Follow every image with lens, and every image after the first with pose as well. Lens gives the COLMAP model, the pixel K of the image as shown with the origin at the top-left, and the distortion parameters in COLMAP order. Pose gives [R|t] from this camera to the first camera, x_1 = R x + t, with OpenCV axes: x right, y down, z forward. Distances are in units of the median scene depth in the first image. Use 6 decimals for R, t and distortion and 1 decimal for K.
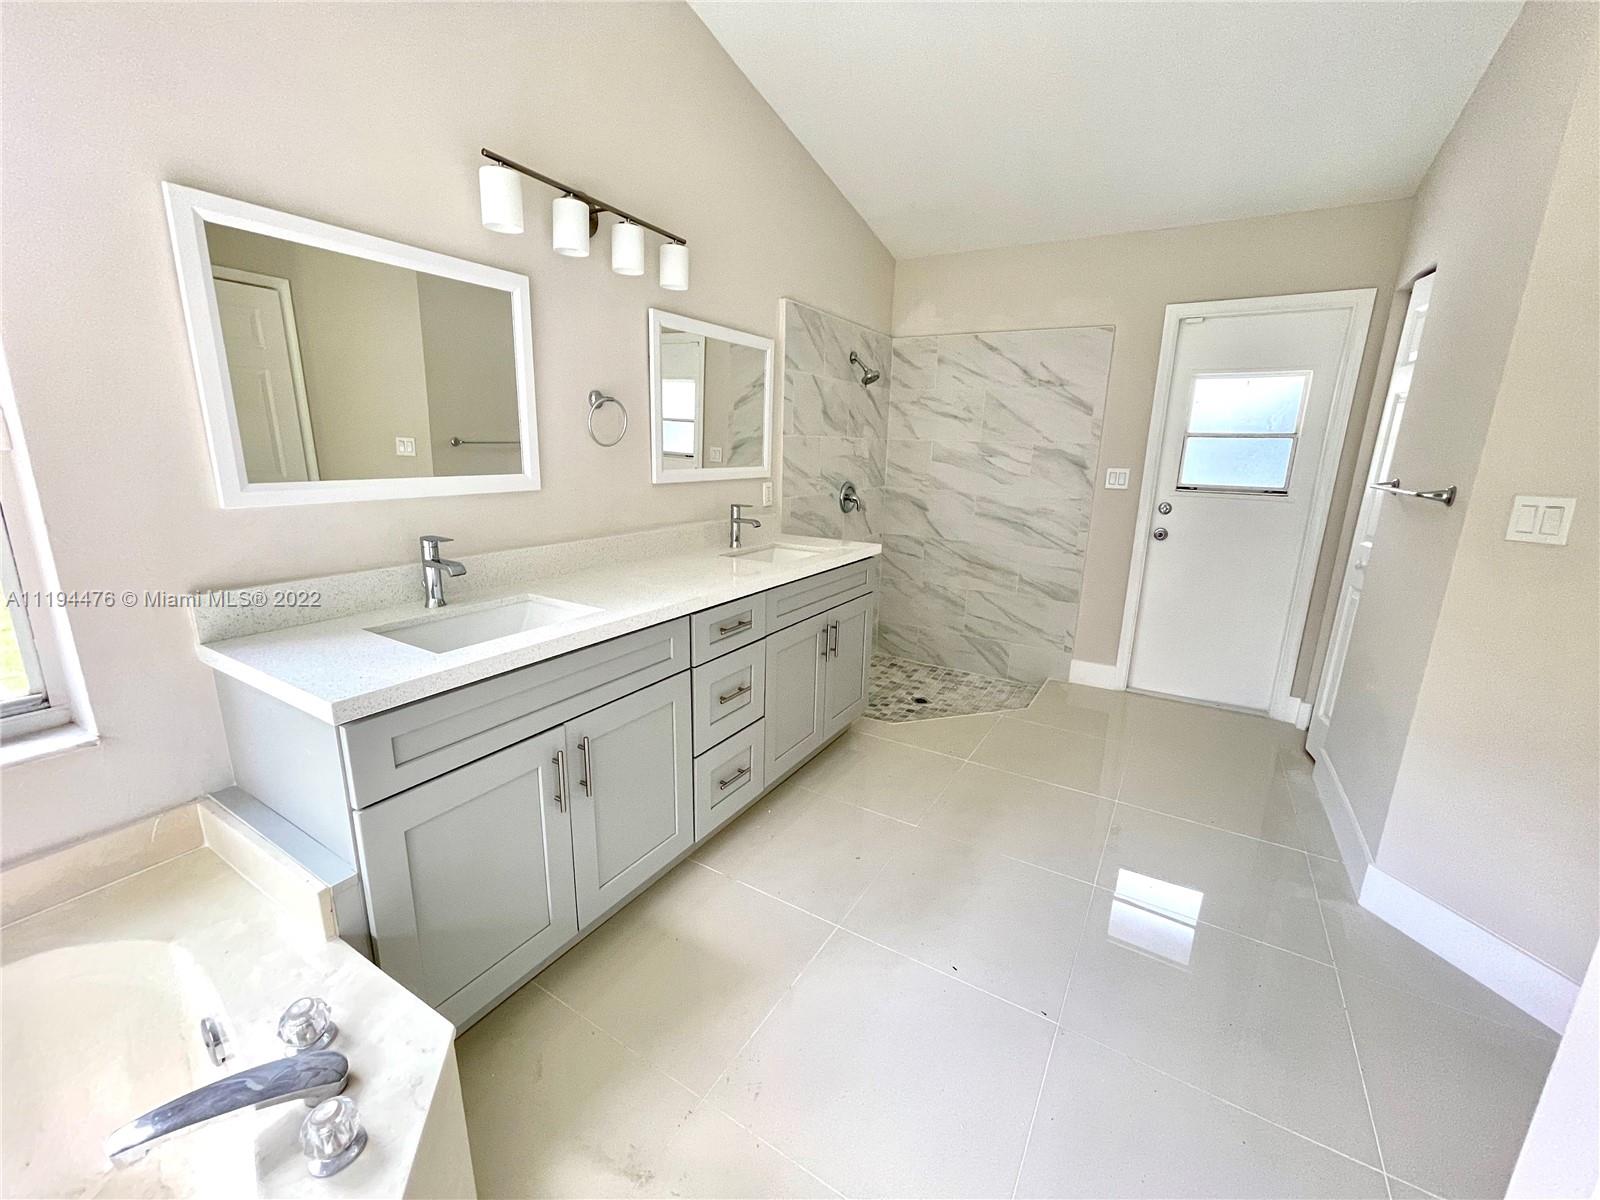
lens RADIAL K [[647.5, 0, 797.8], [0, 647.5, 602.6], [0, 0, 1]] dist [-0.002955, 0.000263]
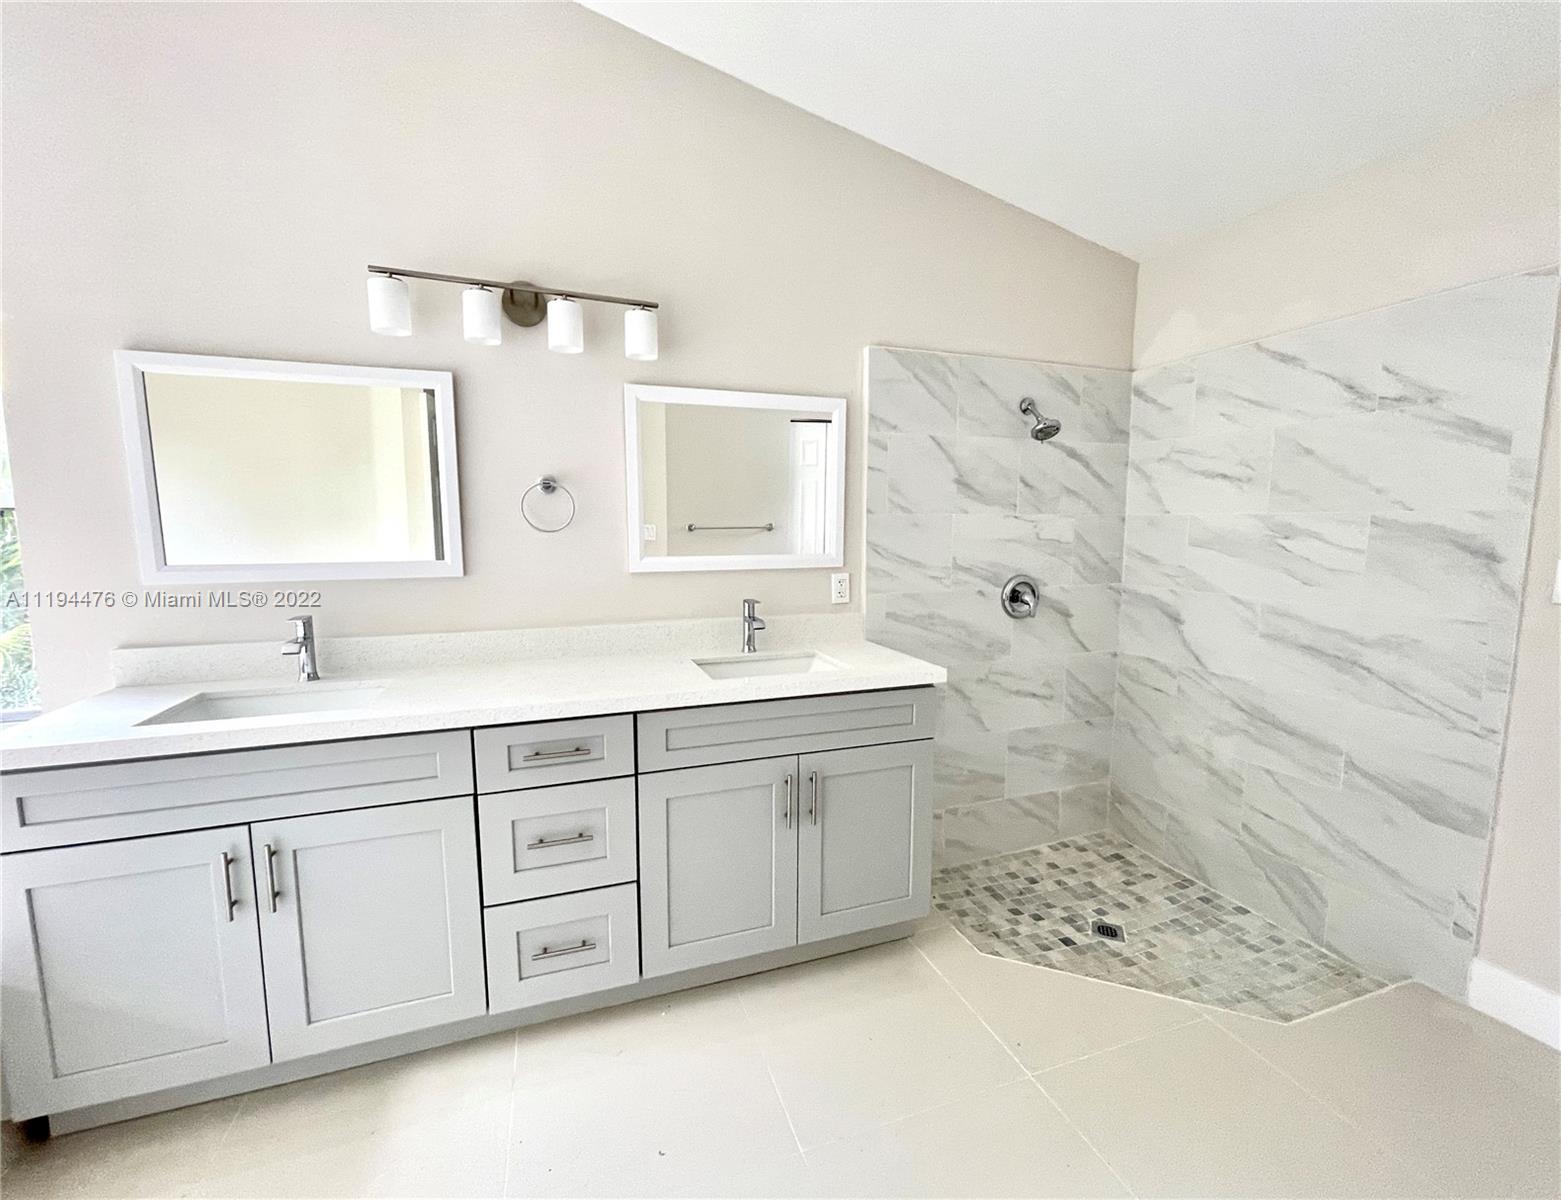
lens RADIAL K [[655.1, 0, 772.4], [0, 655.1, 598.6], [0, 0, 1]] dist [-0.001238, -0.000303]
pose [[0.772173, 0.047053, -0.633668, 0.337080], [-0.133880, 0.986915, -0.089860, -0.062770], [0.621148, 0.154223, 0.768369, 0.293322]]
